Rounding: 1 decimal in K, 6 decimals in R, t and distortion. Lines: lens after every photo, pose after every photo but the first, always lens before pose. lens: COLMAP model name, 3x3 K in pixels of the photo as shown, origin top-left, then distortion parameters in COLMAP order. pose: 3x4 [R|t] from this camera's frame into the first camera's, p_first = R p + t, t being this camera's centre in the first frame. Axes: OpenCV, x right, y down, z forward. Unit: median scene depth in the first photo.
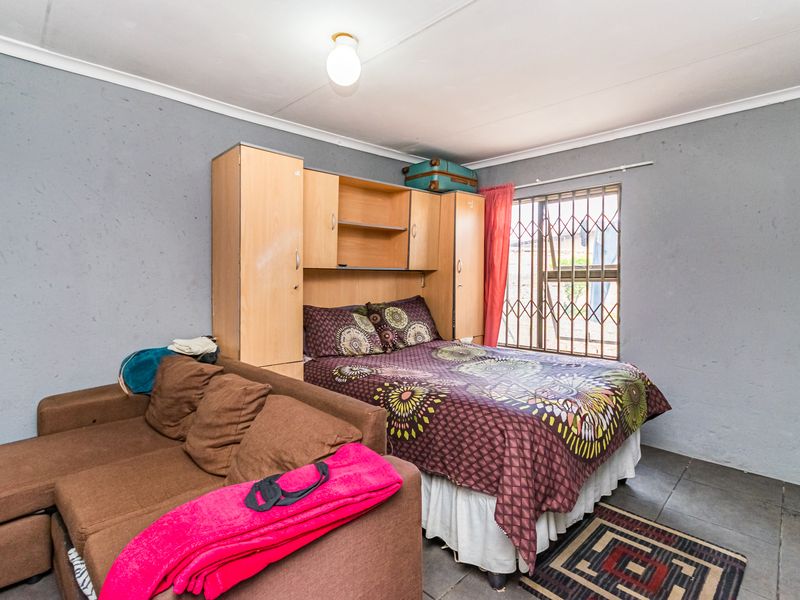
lens RADIAL K [[410.5, 0, 383.9], [0, 410.5, 287.5], [0, 0, 1]] dist [-0.000963, -0.000098]
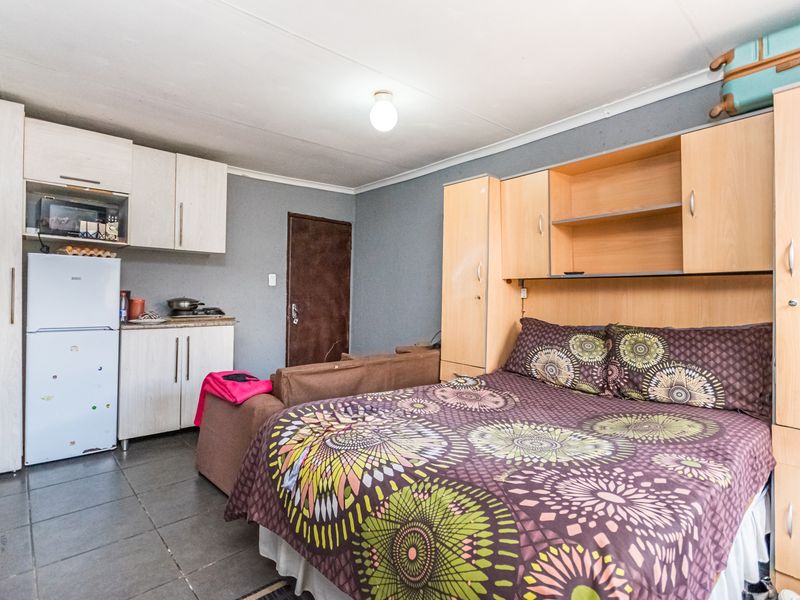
lens RADIAL K [[388.9, 0, 400.0], [0, 388.9, 300.0], [0, 0, 1]] dist [-0.032668, -0.010865]
pose [[-0.026385, 0.009368, -0.999608, 0.606115], [-0.032934, 0.999405, 0.010235, 0.002305], [0.999109, 0.033191, -0.026060, 0.617486]]
